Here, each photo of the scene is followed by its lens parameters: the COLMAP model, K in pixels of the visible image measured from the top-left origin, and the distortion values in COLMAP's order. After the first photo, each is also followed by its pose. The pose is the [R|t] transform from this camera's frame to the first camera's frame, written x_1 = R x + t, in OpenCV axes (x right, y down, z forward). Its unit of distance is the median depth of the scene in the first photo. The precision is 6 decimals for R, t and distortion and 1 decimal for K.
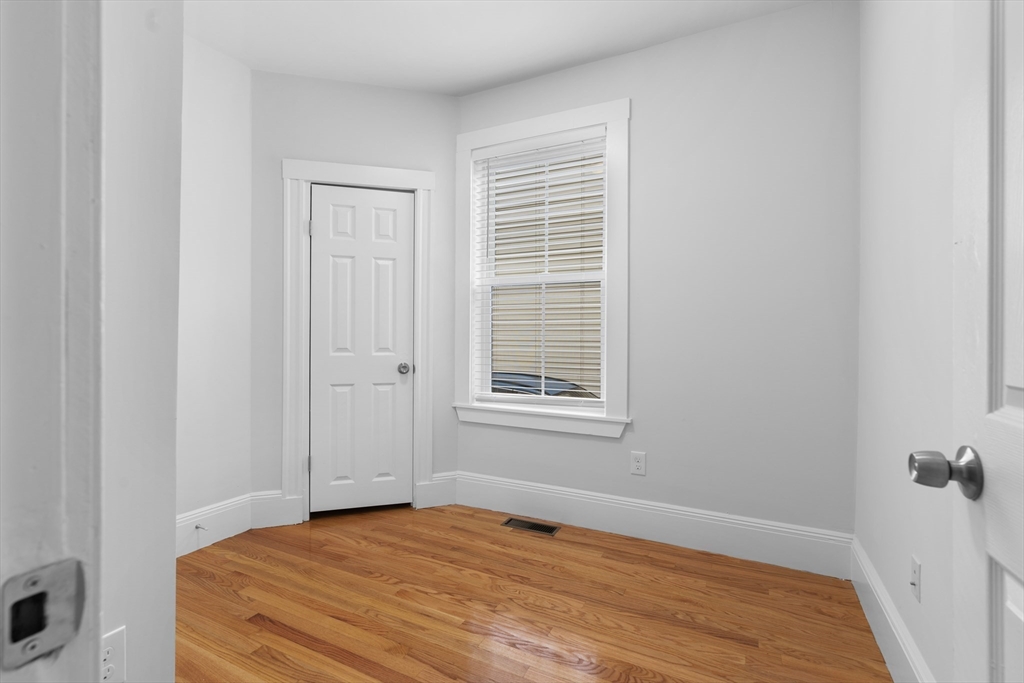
lens RADIAL K [[468.6, 0, 506.0], [0, 468.6, 329.7], [0, 0, 1]] dist [-0.013310, 0.007138]
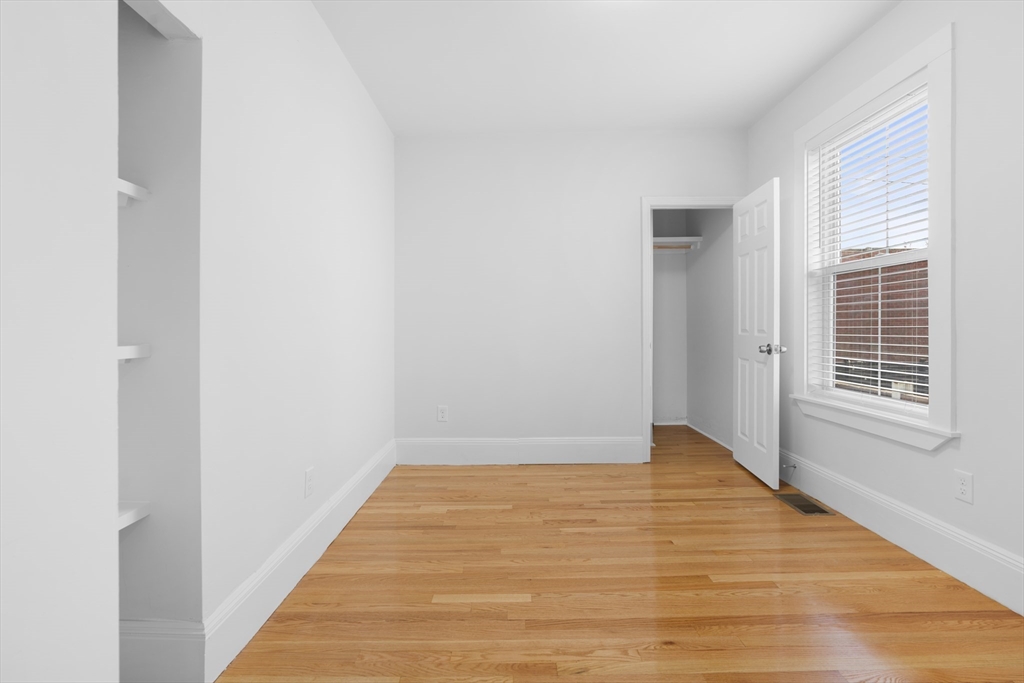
lens RADIAL K [[468.6, 0, 506.0], [0, 468.6, 329.7], [0, 0, 1]] dist [-0.013310, 0.007138]
pose [[0.453405, -0.000725, -0.891304, 0.618967], [0.007655, 0.999966, 0.003081, 0.011239], [0.891272, -0.008220, 0.453395, -0.023945]]
